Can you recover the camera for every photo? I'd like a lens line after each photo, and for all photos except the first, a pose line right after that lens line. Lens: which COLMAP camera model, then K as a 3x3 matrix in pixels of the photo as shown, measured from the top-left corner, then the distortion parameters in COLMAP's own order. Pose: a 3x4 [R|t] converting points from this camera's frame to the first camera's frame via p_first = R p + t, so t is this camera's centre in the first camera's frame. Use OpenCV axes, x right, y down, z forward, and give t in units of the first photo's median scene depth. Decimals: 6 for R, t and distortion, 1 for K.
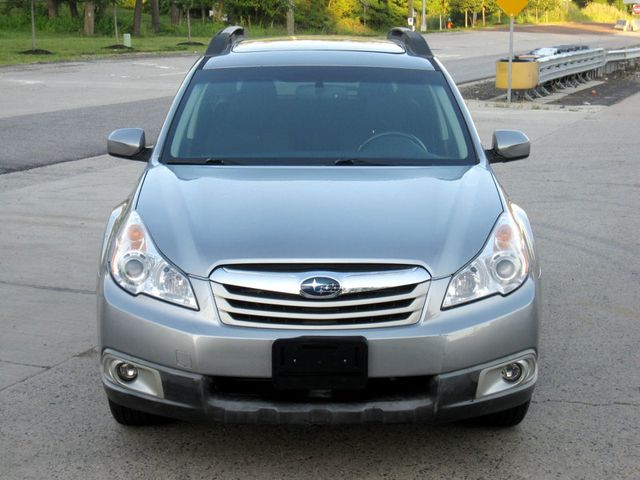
lens RADIAL K [[1260.0, 0, 320.0], [0, 1260.0, 240.0], [0, 0, 1]] dist [-0.116306, -0.256778]
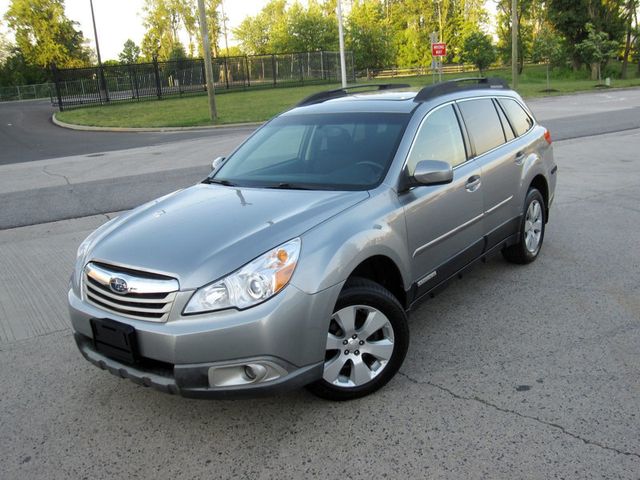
lens RADIAL K [[607.3, 0, 326.2], [0, 607.3, 227.9], [0, 0, 1]] dist [-0.063229, 0.008170]
pose [[0.796895, 0.077434, -0.599135, 0.107539], [-0.033147, 0.995862, 0.084620, -0.016888], [0.603208, -0.047574, 0.796164, 0.111932]]
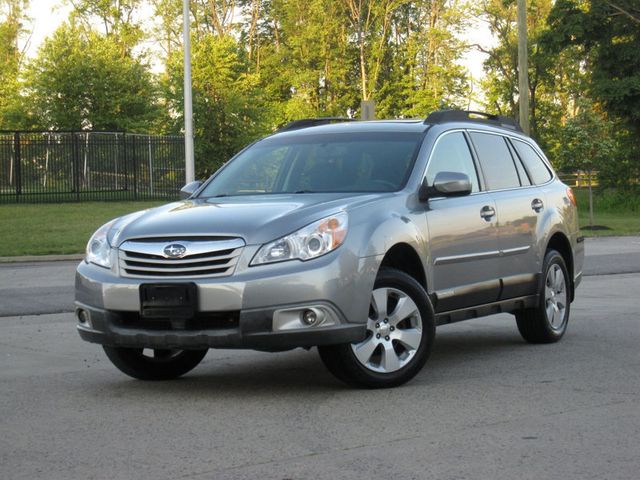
lens RADIAL K [[1488.3, 0, 320.0], [0, 1488.3, 240.0], [0, 0, 1]] dist [-0.133414, 0.351479]
pose [[0.883672, -0.021636, -0.467606, 0.179529], [-0.053528, 0.987708, -0.146858, 0.050473], [0.465035, 0.154805, 0.871652, -0.083605]]
